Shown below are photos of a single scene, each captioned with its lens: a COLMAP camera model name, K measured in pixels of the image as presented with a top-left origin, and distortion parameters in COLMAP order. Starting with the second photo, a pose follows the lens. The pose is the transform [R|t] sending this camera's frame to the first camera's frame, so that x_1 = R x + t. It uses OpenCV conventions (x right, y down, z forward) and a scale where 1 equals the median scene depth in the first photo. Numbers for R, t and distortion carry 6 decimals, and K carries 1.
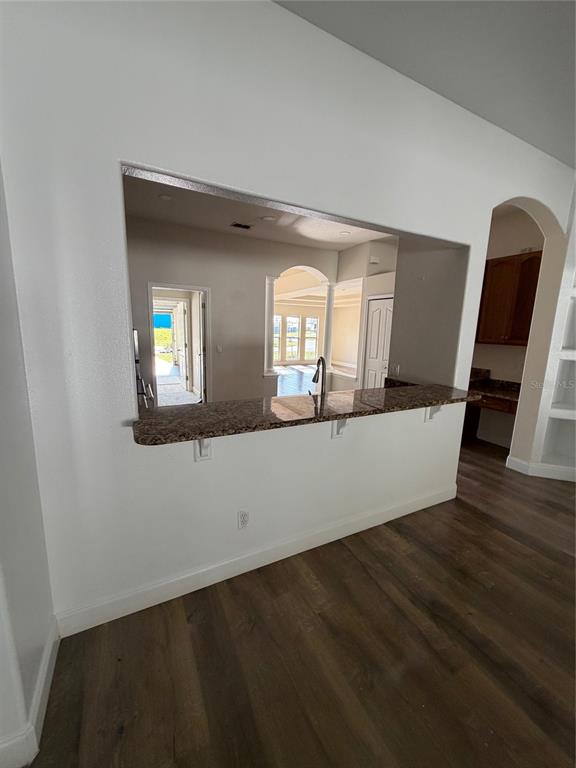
lens RADIAL K [[307.4, 0, 287.1], [0, 307.4, 380.7], [0, 0, 1]] dist [-0.003309, -0.000121]
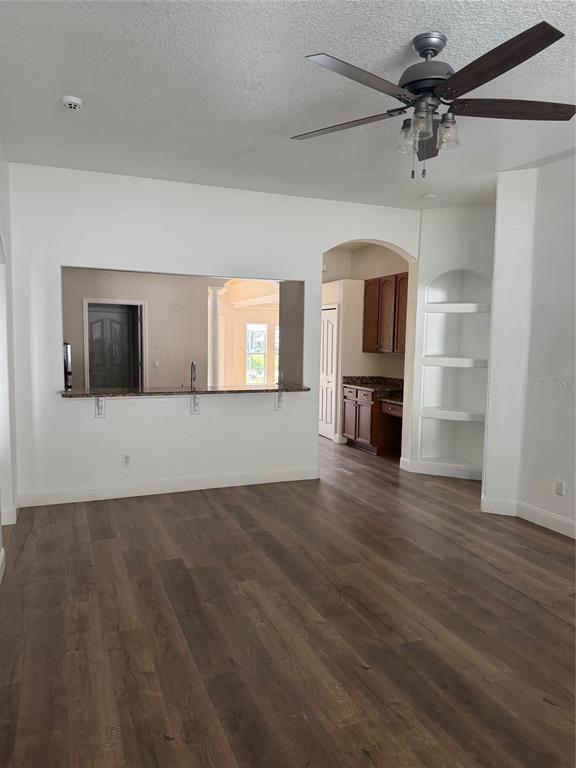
lens RADIAL K [[547.0, 0, 289.2], [0, 547.0, 384.4], [0, 0, 1]] dist [0.022708, -0.025705]
pose [[0.996231, -0.005472, -0.086572, 0.950650], [-0.002392, 0.995896, -0.090475, 0.316517], [0.086712, 0.090341, 0.992129, -1.793429]]
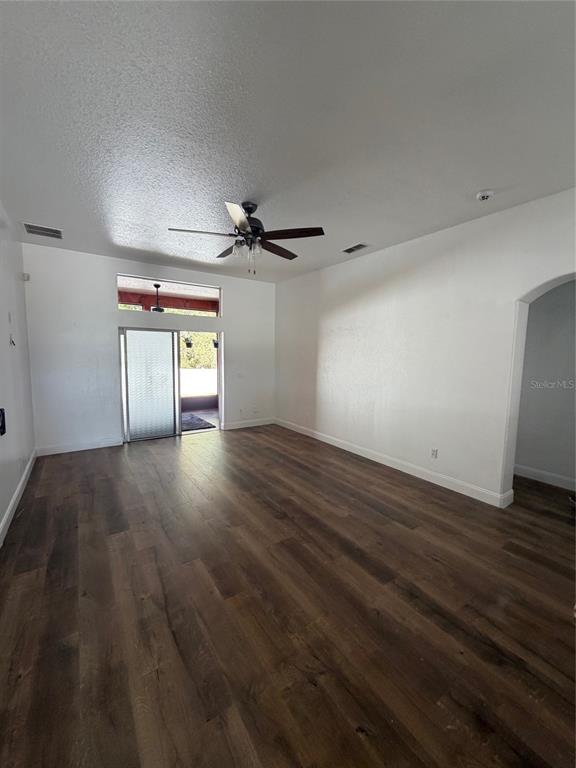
lens RADIAL K [[307.4, 0, 287.6], [0, 307.4, 379.5], [0, 0, 1]] dist [-0.003309, -0.000121]
pose [[-0.992008, -0.030948, -0.122320, 1.165298], [-0.062067, 0.963741, 0.259521, -0.272093], [0.109853, 0.265039, -0.957960, 1.478243]]
